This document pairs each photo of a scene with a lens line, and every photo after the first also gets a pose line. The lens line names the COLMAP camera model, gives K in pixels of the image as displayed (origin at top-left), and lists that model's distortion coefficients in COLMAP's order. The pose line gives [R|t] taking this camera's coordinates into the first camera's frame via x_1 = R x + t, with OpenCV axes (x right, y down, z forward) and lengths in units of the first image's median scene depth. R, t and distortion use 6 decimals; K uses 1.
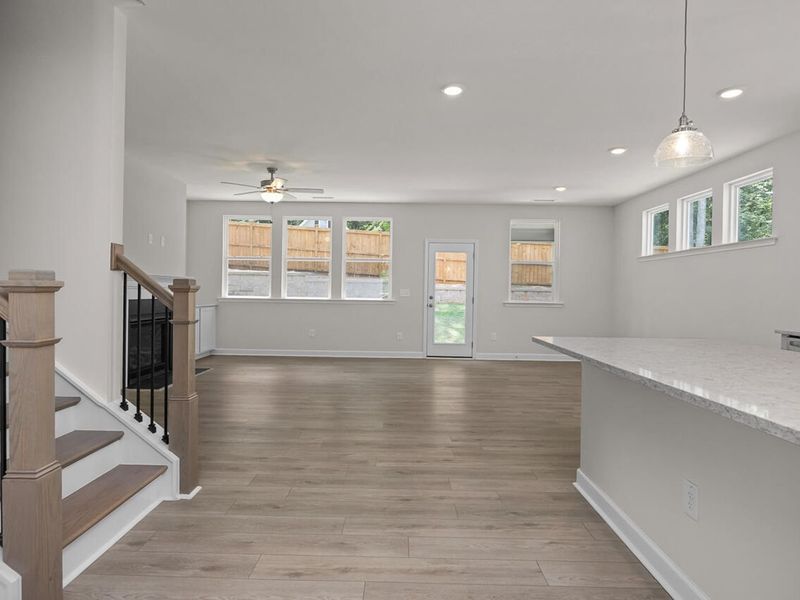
lens RADIAL K [[483.8, 0, 403.9], [0, 483.8, 297.2], [0, 0, 1]] dist [0.001739, -0.000470]
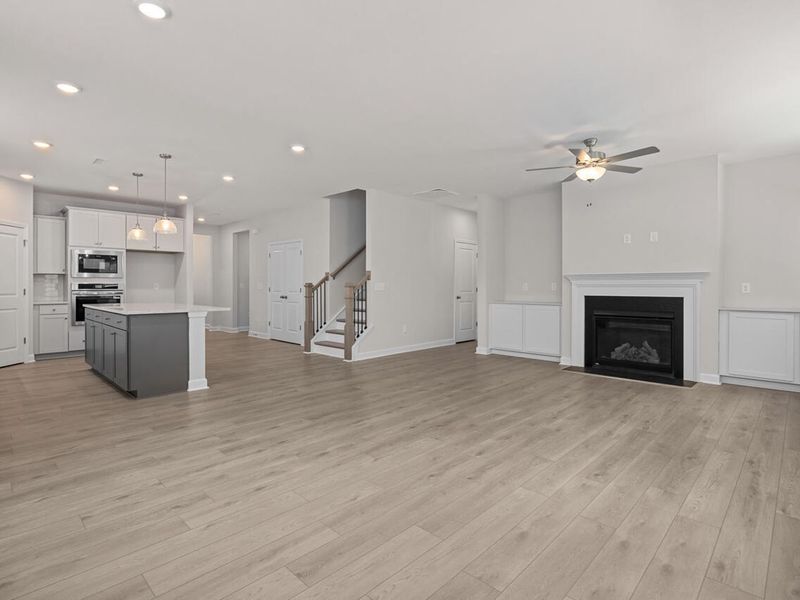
lens RADIAL K [[417.3, 0, 377.6], [0, 417.3, 288.5], [0, 0, 1]] dist [-0.020253, 0.001540]
pose [[-0.722085, -0.011221, -0.691714, 0.352242], [-0.017464, 0.999845, 0.002012, -0.003848], [0.691584, 0.013533, -0.722169, 0.926030]]
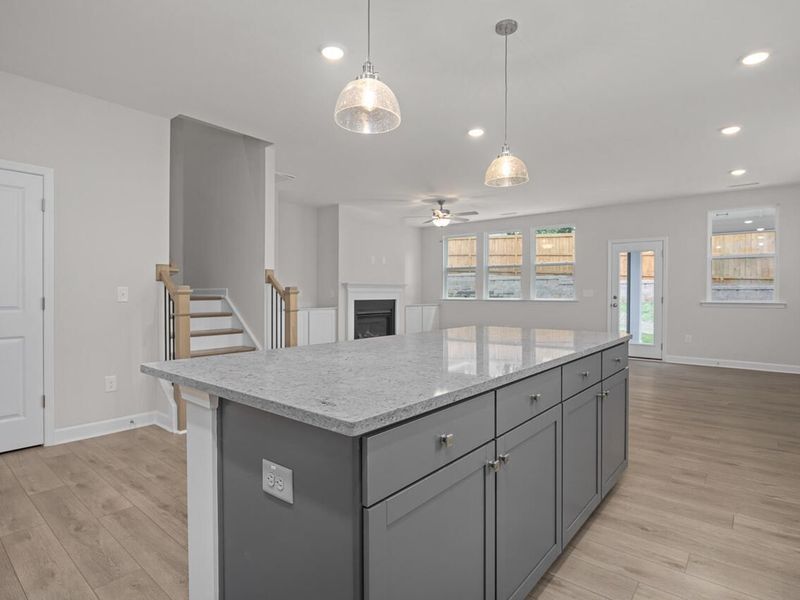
lens RADIAL K [[442.3, 0, 393.8], [0, 442.3, 298.9], [0, 0, 1]] dist [-0.018215, -0.001718]
pose [[0.760787, -0.005911, -0.648975, 0.303251], [0.004847, 0.999982, -0.003426, 0.004868], [0.648984, -0.000539, 0.760802, -0.005934]]
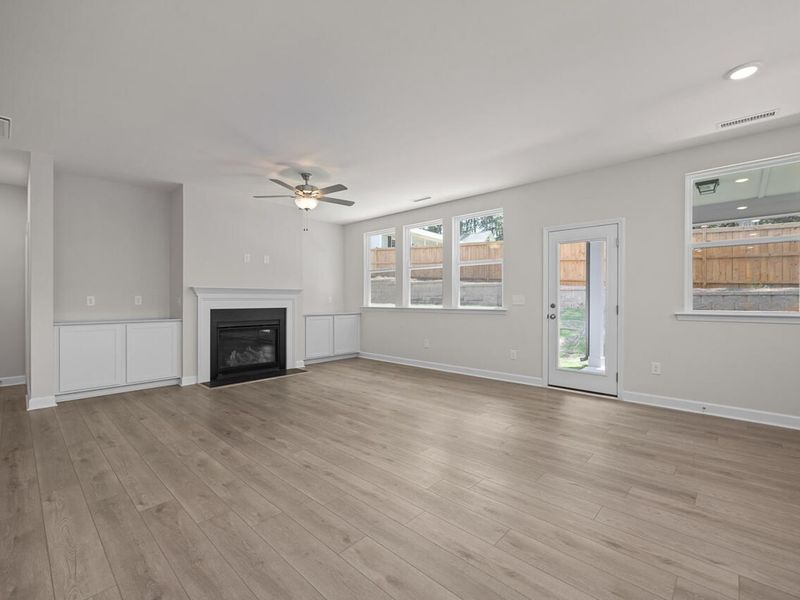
lens RADIAL K [[365.2, 0, 402.8], [0, 365.2, 300.0], [0, 0, 1]] dist [-0.001343, 0.000992]
pose [[0.732906, -0.014015, -0.680186, 0.268049], [0.004716, 0.999868, -0.015520, -0.000631], [0.680314, 0.008167, 0.732875, 0.436013]]
